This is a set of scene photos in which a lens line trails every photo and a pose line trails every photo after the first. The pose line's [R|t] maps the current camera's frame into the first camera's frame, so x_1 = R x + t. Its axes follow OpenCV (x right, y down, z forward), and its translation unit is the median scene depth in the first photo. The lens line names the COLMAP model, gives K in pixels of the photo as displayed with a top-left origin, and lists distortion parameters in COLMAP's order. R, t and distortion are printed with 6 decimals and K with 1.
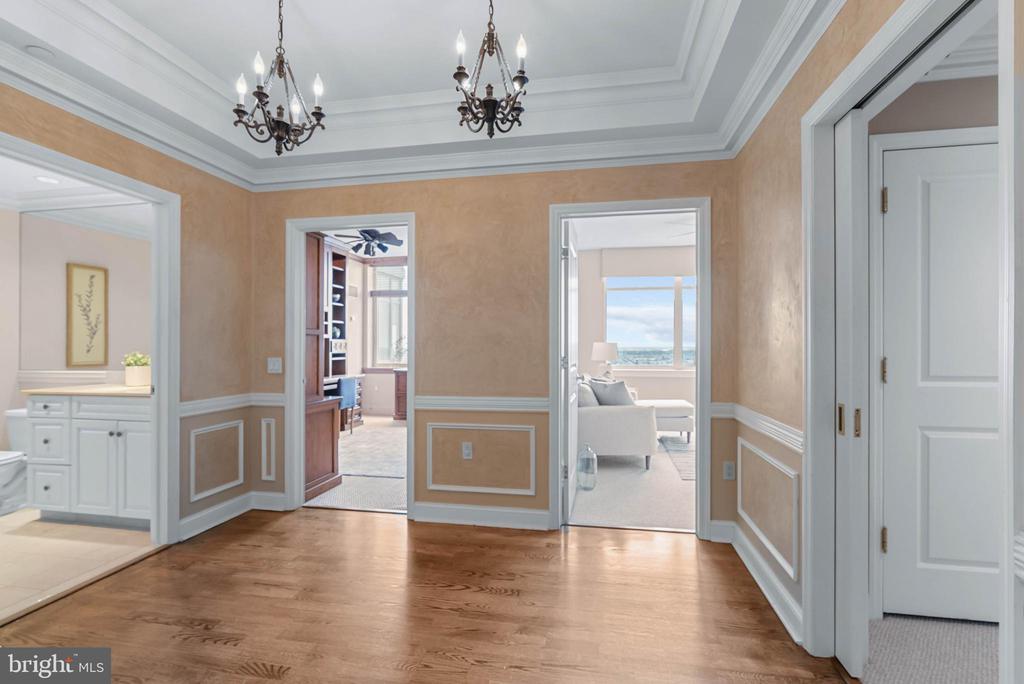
lens RADIAL K [[471.5, 0, 512.0], [0, 471.5, 342.0], [0, 0, 1]] dist [0.001139, 0.000337]
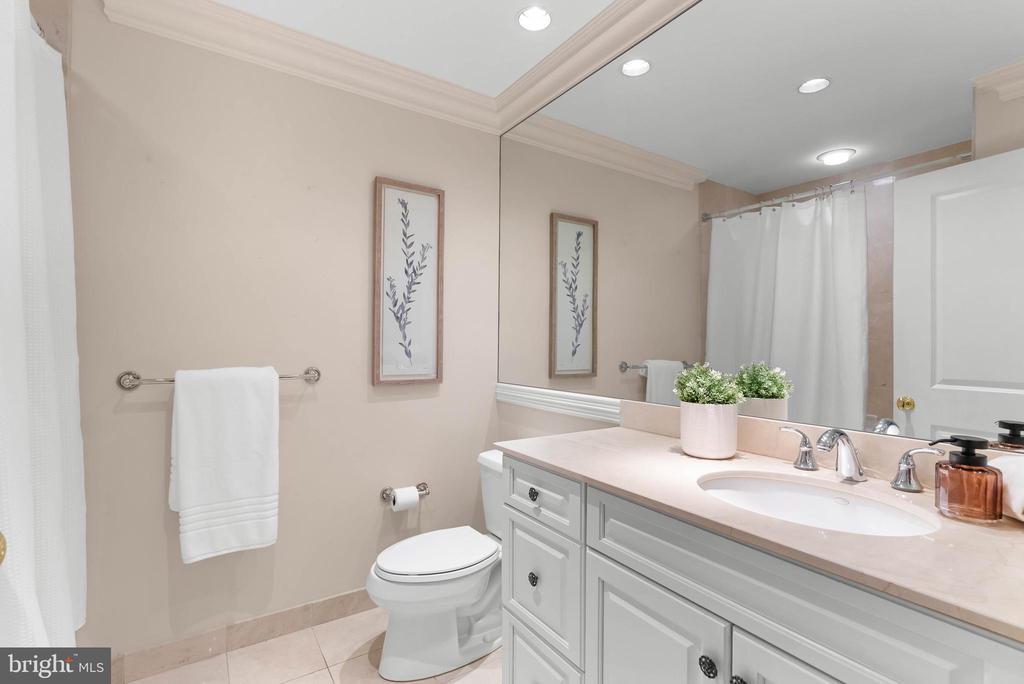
lens RADIAL K [[471.5, 0, 512.0], [0, 471.5, 342.0], [0, 0, 1]] dist [0.001139, 0.000337]
pose [[0.700743, 0.006993, -0.713379, -0.517713], [-0.005743, 0.999975, 0.004162, 0.002661], [0.713391, 0.001181, 0.700766, 0.510833]]
